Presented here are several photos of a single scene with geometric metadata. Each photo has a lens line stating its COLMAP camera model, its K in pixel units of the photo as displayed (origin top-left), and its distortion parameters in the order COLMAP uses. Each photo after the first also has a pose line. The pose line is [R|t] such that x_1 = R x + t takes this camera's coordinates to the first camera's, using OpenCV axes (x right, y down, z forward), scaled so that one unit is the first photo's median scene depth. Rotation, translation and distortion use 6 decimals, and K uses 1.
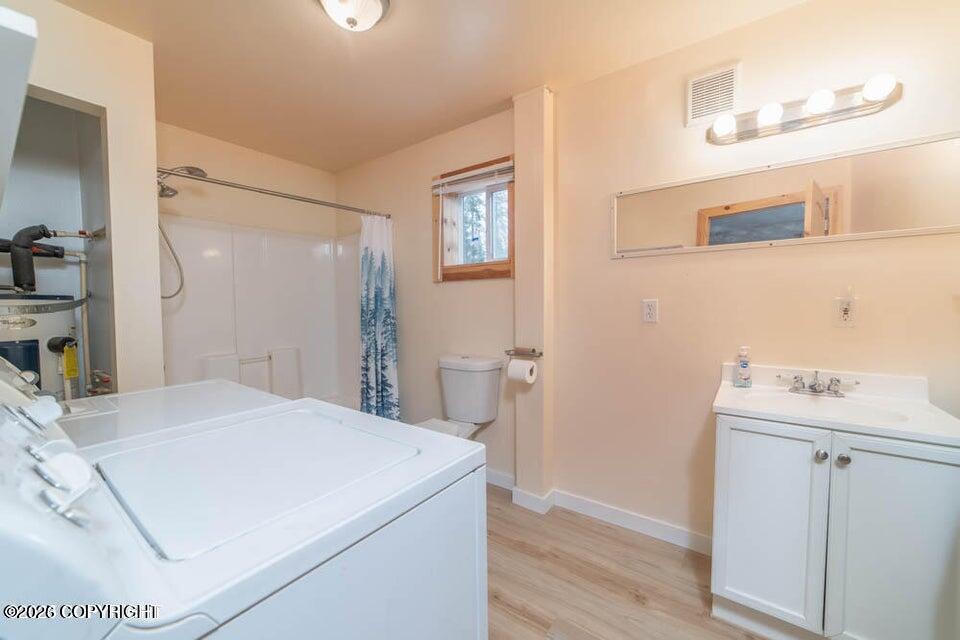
lens RADIAL K [[370.3, 0, 488.3], [0, 370.3, 320.5], [0, 0, 1]] dist [-0.000497, 0.000069]
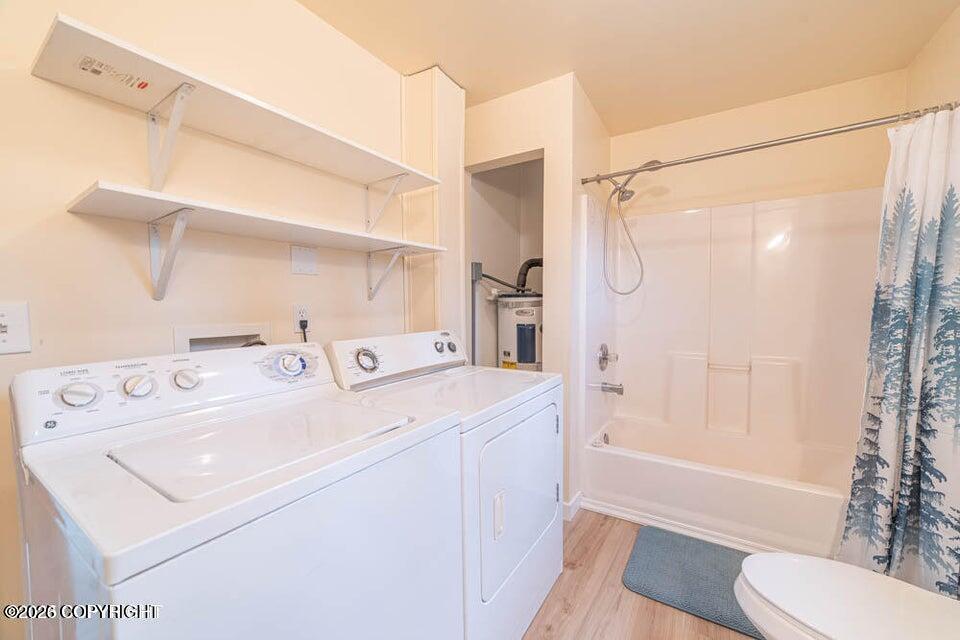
lens RADIAL K [[370.3, 0, 488.3], [0, 370.3, 320.5], [0, 0, 1]] dist [-0.000497, 0.000069]
pose [[0.064568, 0.056776, -0.996297, 0.149919], [-0.036285, 0.997854, 0.054513, -0.021461], [0.997253, 0.032631, 0.066489, 0.401695]]
